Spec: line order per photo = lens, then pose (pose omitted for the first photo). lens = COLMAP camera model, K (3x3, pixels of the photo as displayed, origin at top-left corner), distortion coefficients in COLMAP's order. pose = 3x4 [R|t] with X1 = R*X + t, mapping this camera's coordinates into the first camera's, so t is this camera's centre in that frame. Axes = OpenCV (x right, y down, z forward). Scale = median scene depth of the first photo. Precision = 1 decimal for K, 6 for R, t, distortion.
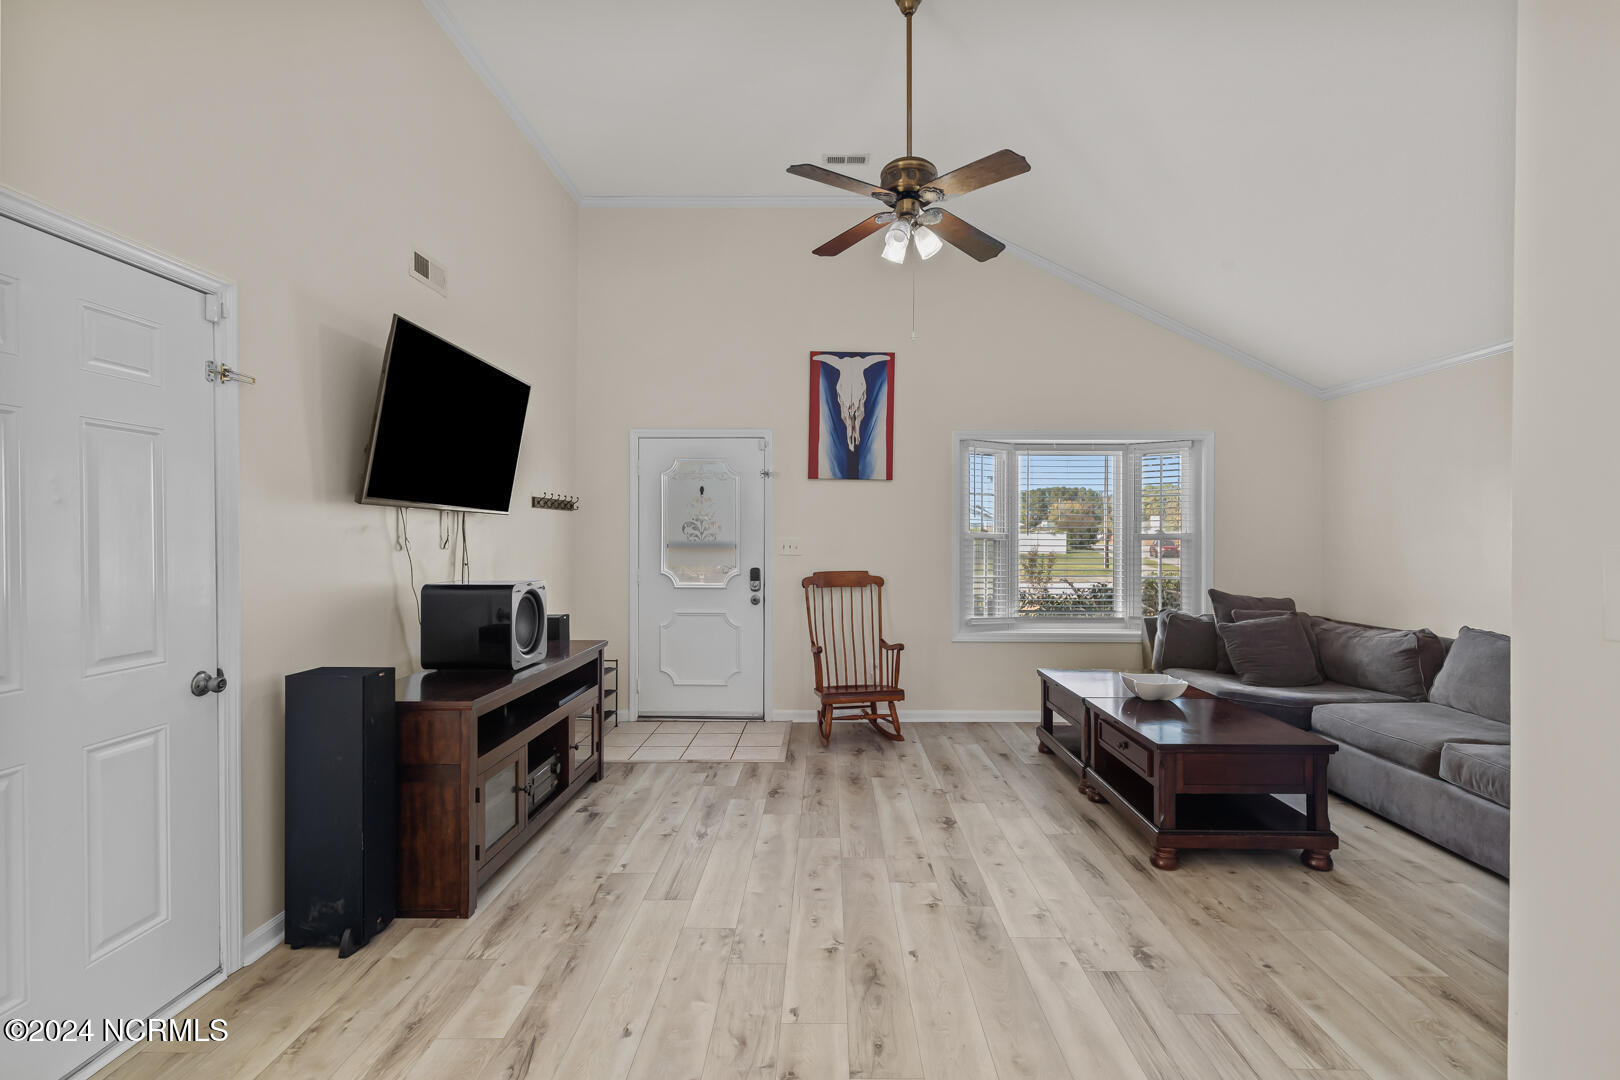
lens RADIAL K [[729.5, 0, 826.3], [0, 729.5, 538.5], [0, 0, 1]] dist [0.011874, -0.004340]
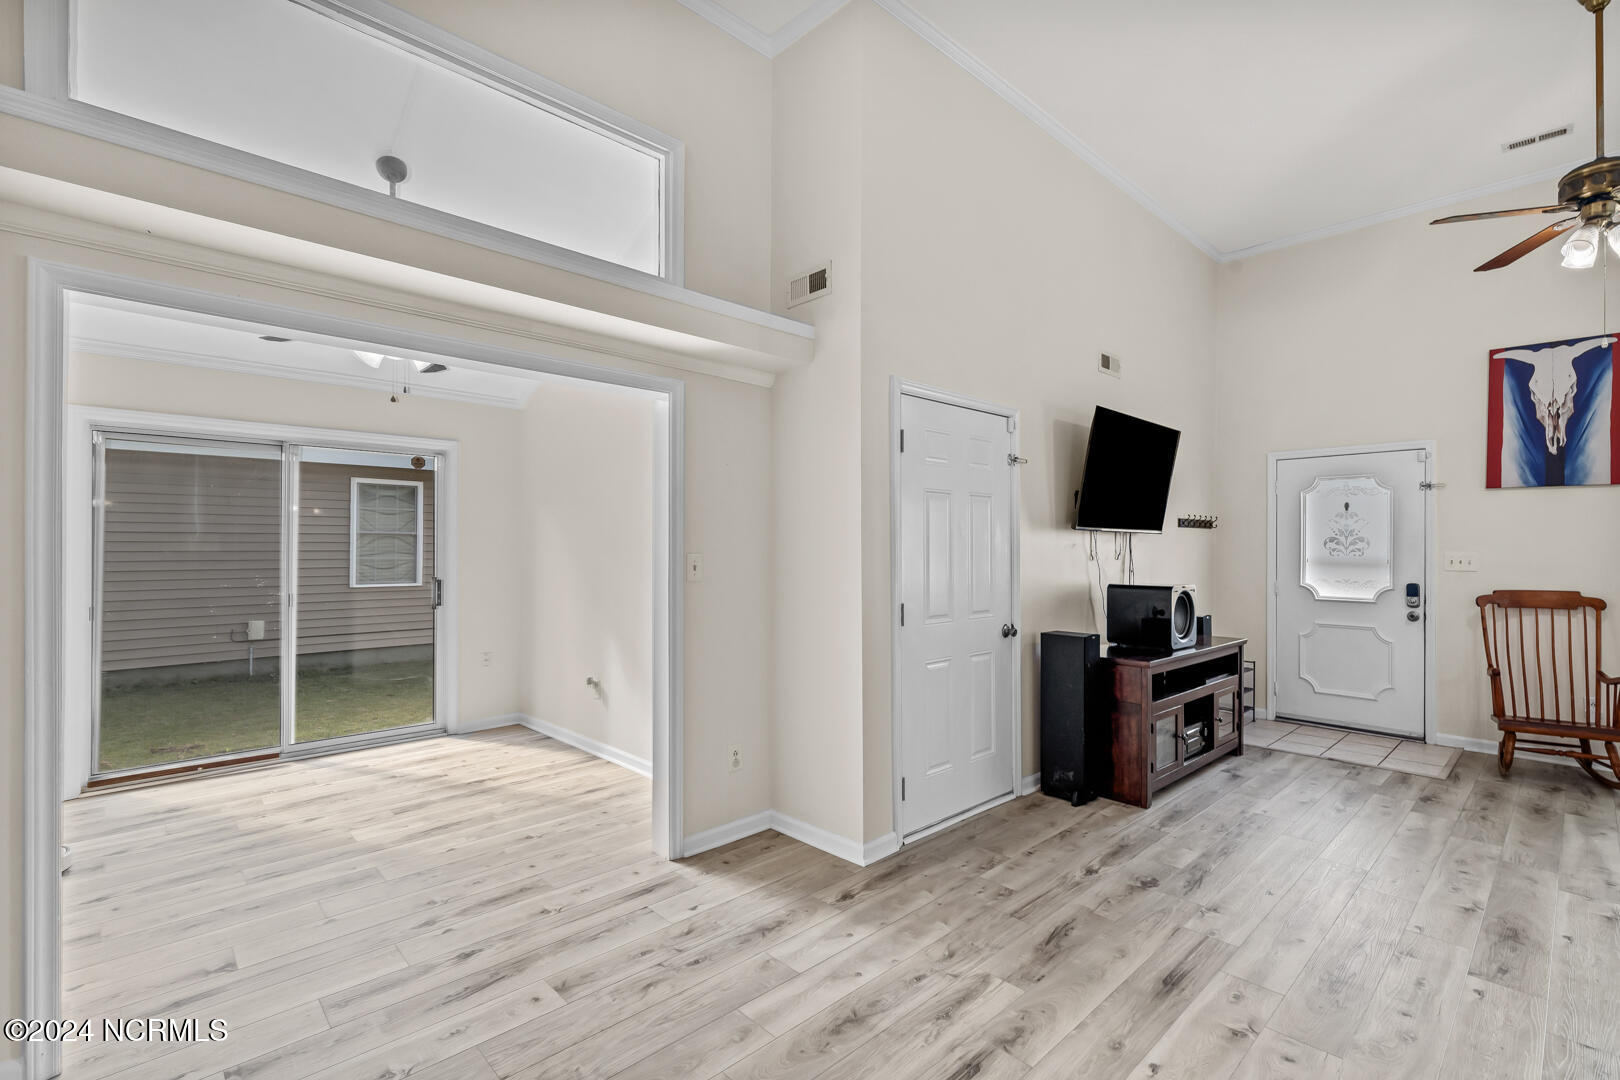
lens RADIAL K [[729.5, 0, 831.8], [0, 729.5, 549.7], [0, 0, 1]] dist [0.011874, -0.004340]
pose [[0.699919, 0.000731, -0.714222, 0.088917], [-0.003623, 0.999990, -0.002527, 0.000846], [0.714213, 0.004356, 0.699915, -0.360587]]
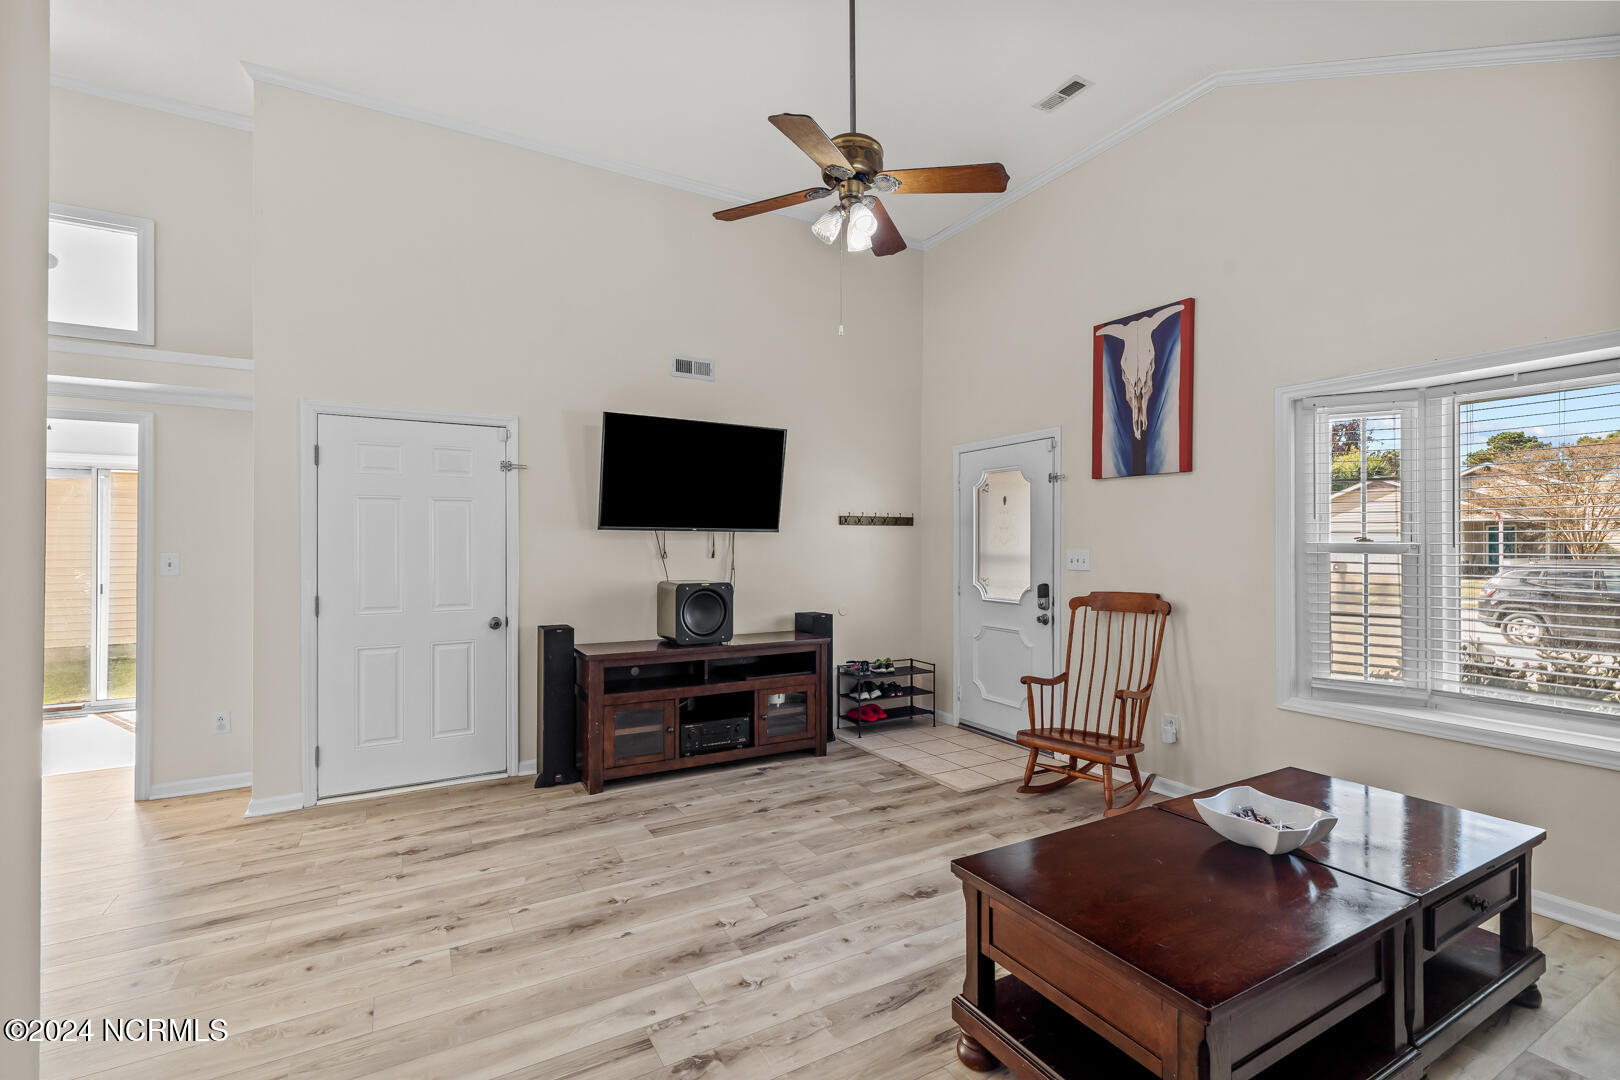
lens RADIAL K [[729.5, 0, 825.7], [0, 729.5, 545.2], [0, 0, 1]] dist [0.011874, -0.004340]
pose [[0.508325, -0.002433, -0.861162, 0.813324], [-0.000906, 0.999994, -0.003361, -0.005472], [0.861165, 0.002489, 0.508320, 0.471167]]
